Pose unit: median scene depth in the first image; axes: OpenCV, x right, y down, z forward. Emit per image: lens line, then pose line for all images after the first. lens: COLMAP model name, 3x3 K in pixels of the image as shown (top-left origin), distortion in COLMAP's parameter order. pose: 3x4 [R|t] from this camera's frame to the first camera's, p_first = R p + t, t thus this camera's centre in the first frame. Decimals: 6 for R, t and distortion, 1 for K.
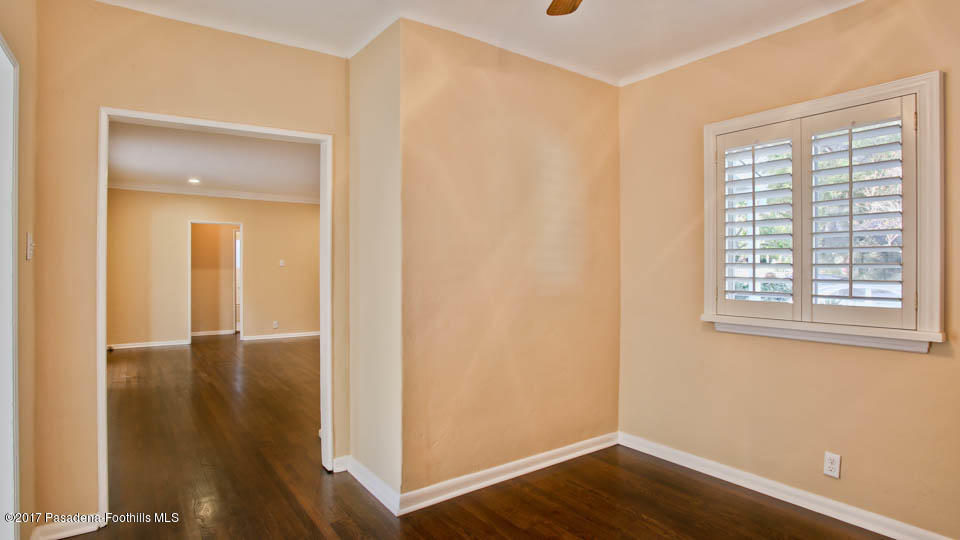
lens RADIAL K [[511.4, 0, 480.0], [0, 511.4, 270.0], [0, 0, 1]] dist [-0.004186, -0.000774]
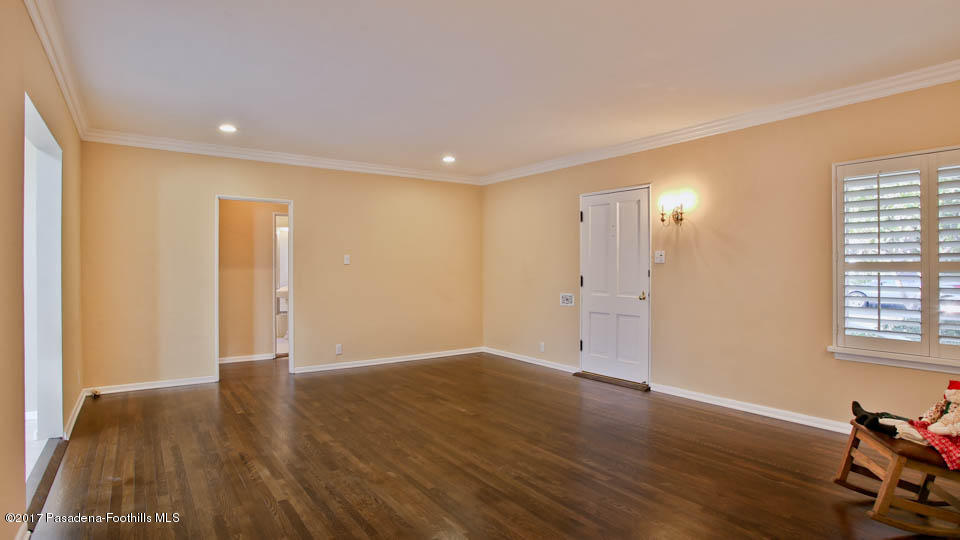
lens RADIAL K [[511.4, 0, 480.0], [0, 511.4, 270.0], [0, 0, 1]] dist [-0.004186, -0.000774]
pose [[0.999974, 0.005245, -0.004994, -0.219503], [-0.005241, 0.999986, 0.000781, -0.000654], [0.004998, -0.000755, 0.999987, 0.332010]]
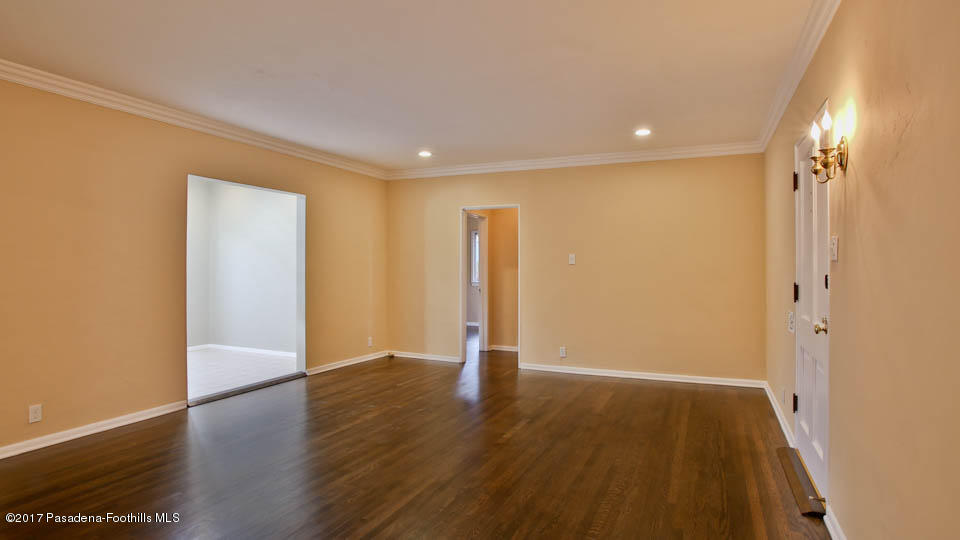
lens RADIAL K [[511.4, 0, 480.0], [0, 511.4, 270.0], [0, 0, 1]] dist [-0.004186, -0.000774]
pose [[0.496809, 0.010843, -0.867792, 0.127864], [-0.003089, 0.999938, 0.010726, -0.006946], [0.867855, -0.002648, 0.496811, 0.602441]]
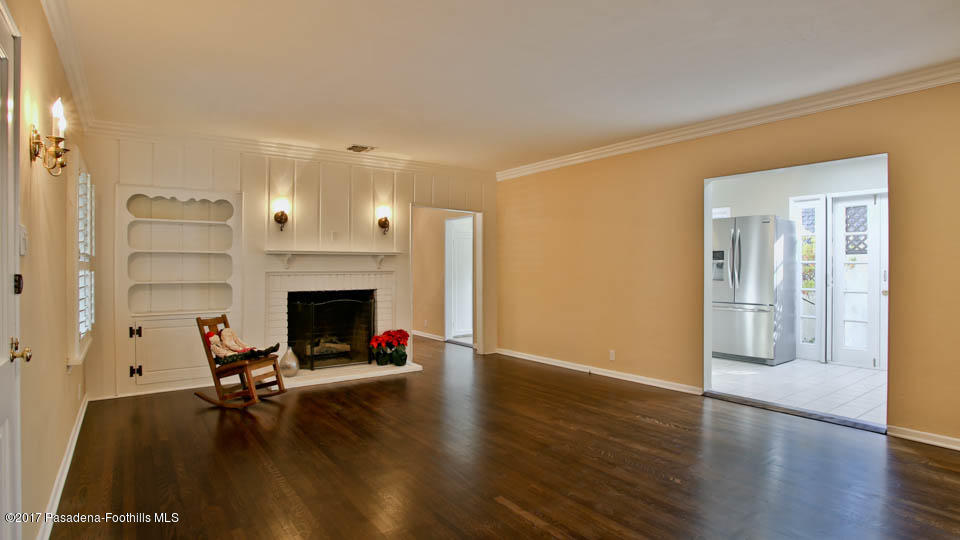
lens RADIAL K [[503.2, 0, 491.2], [0, 503.2, 270.0], [0, 0, 1]] dist [-0.002056, -0.000089]
pose [[-0.997086, 0.002325, -0.076252, -0.195023], [0.001069, 0.999863, 0.016510, -0.008564], [0.076280, 0.016380, -0.996952, 1.133421]]
